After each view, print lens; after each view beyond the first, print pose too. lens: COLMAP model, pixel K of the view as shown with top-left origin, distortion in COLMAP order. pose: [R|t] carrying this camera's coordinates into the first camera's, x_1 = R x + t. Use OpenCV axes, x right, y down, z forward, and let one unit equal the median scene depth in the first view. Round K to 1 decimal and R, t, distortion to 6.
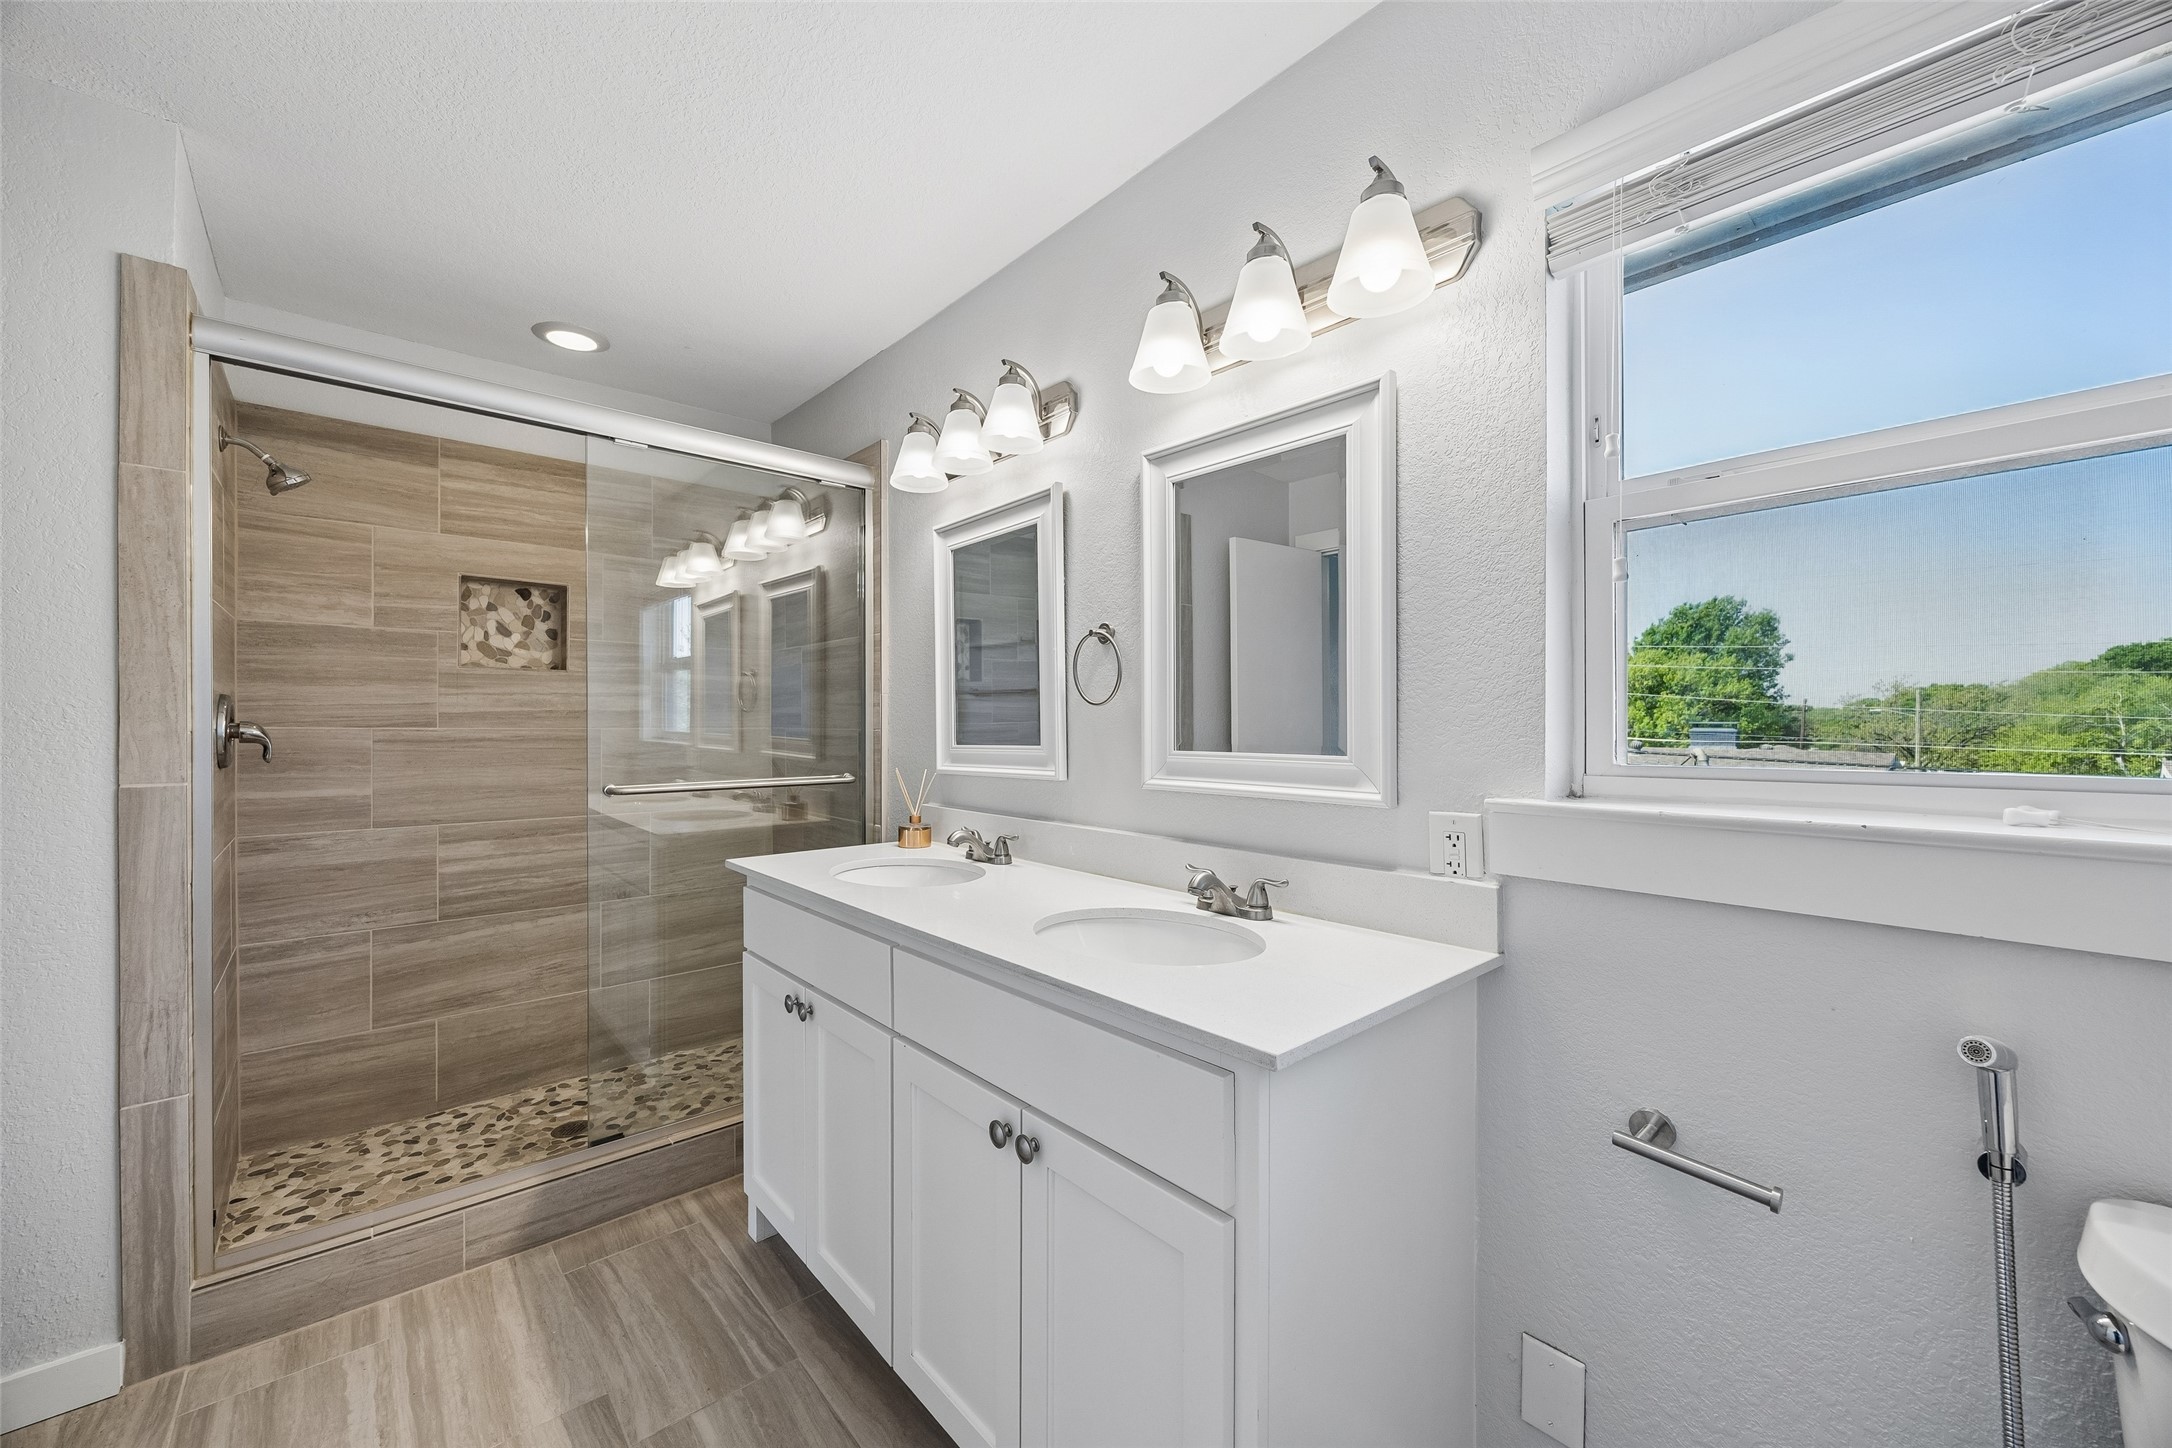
lens RADIAL K [[832.2, 0, 1081.3], [0, 832.2, 750.3], [0, 0, 1]] dist [-0.002142, 0.000285]
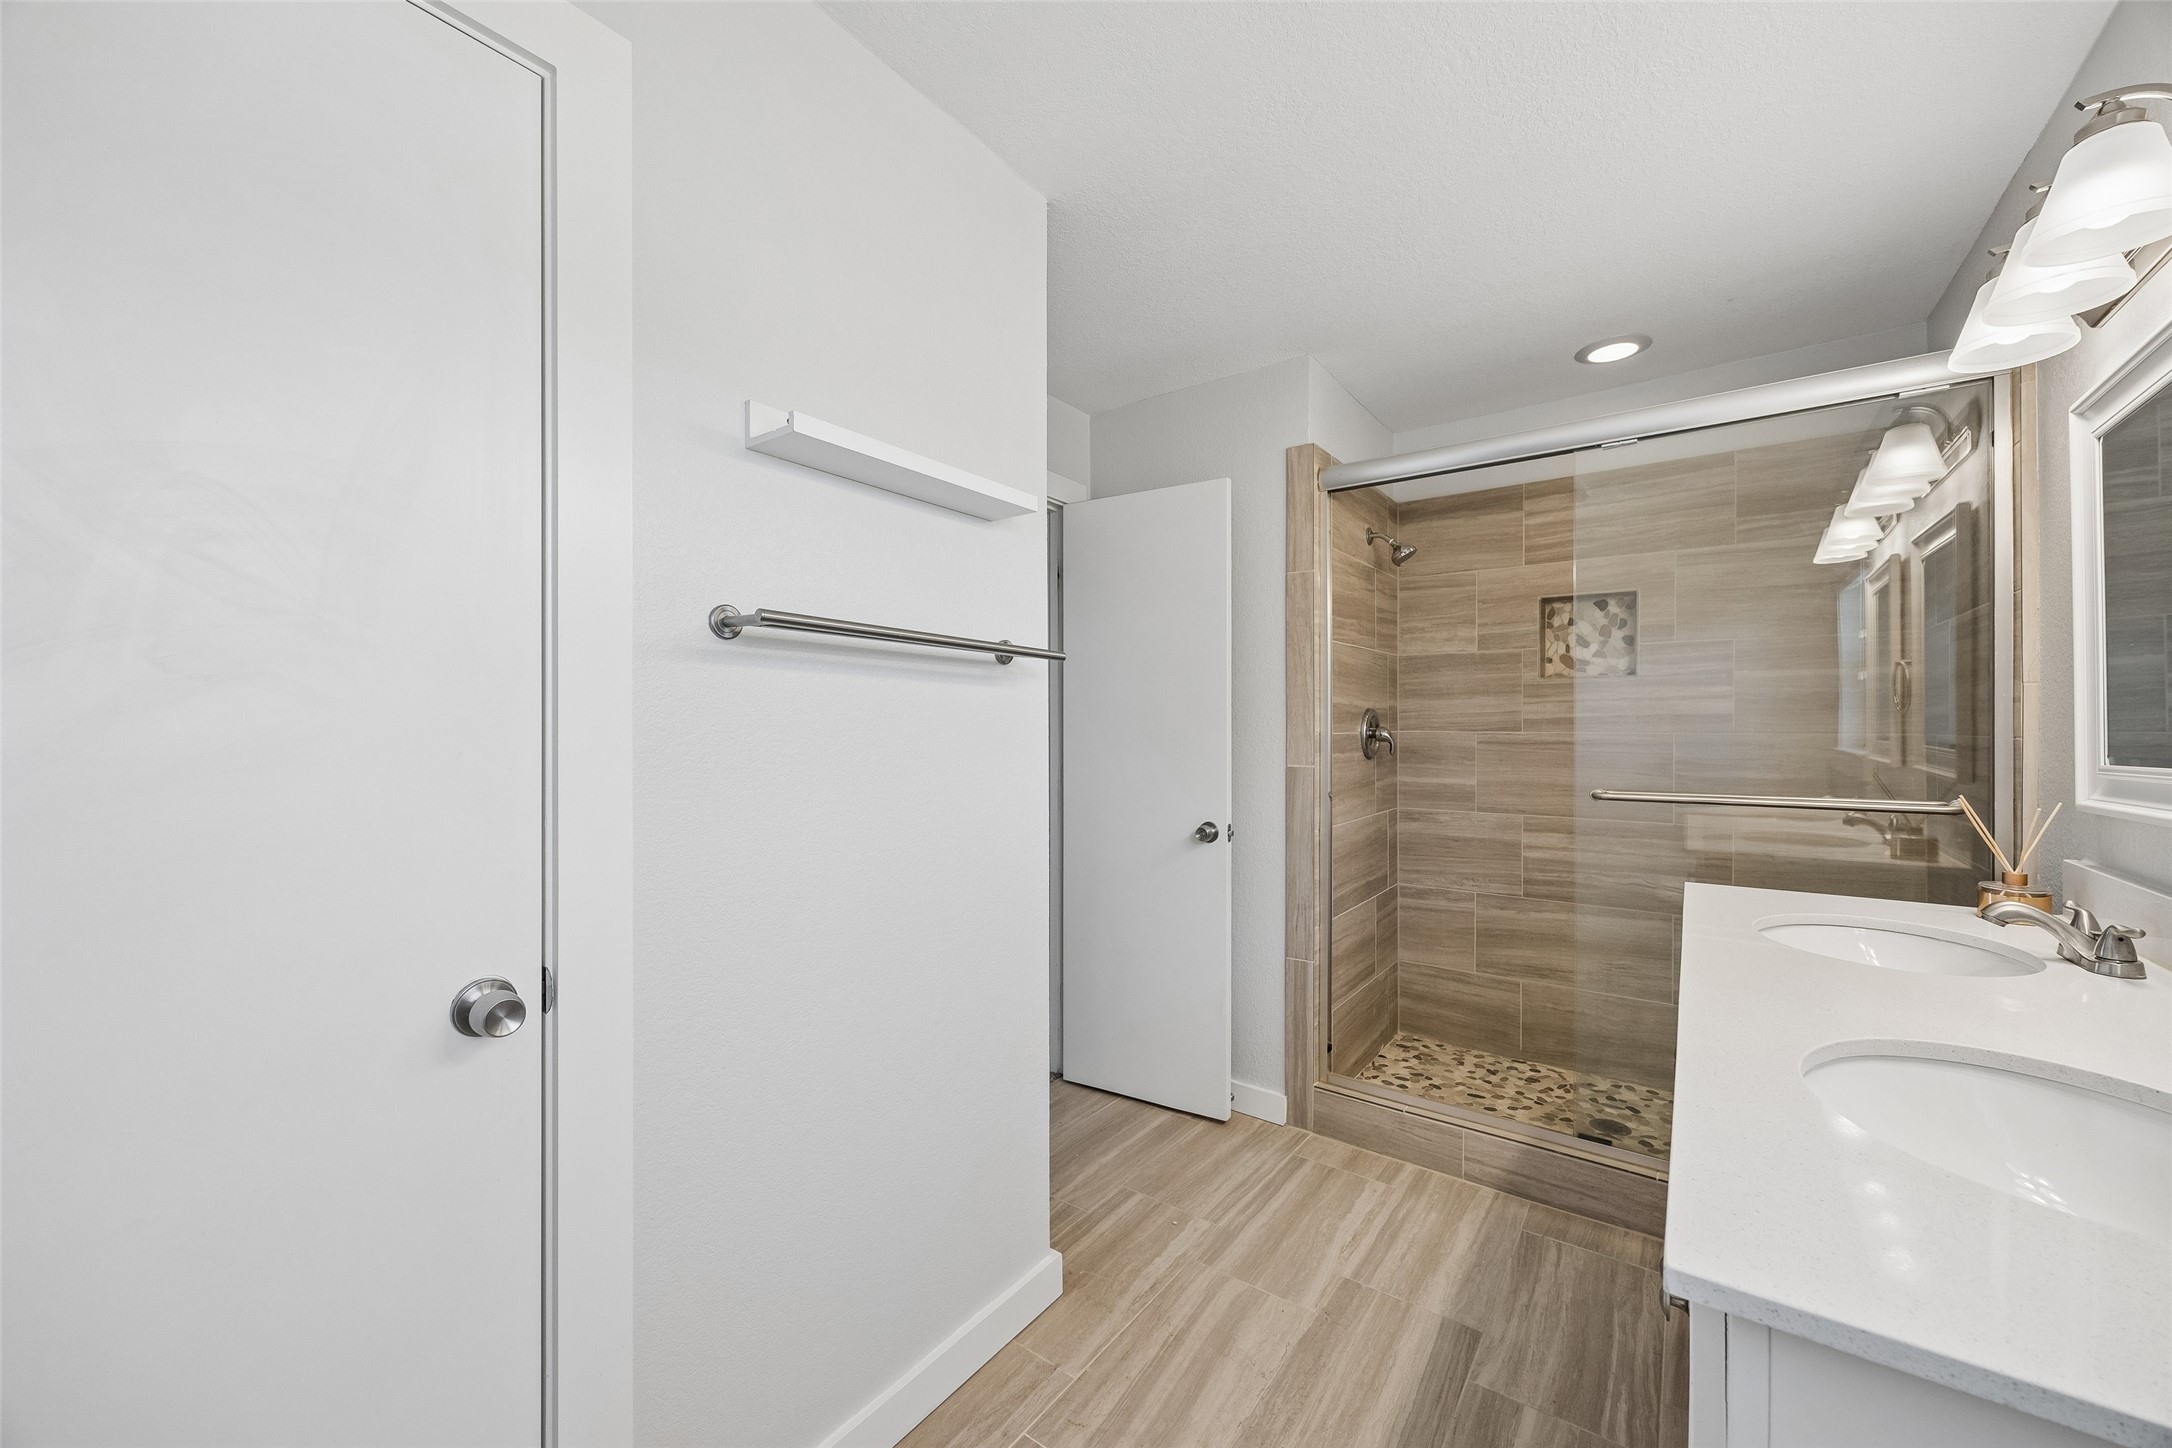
lens RADIAL K [[832.2, 0, 1072.1], [0, 832.2, 760.4], [0, 0, 1]] dist [-0.002142, 0.000285]
pose [[0.195754, 0.038394, -0.979901, 0.270497], [-0.031159, 0.998972, 0.032916, -0.006284], [0.980158, 0.024089, 0.196749, 0.159947]]
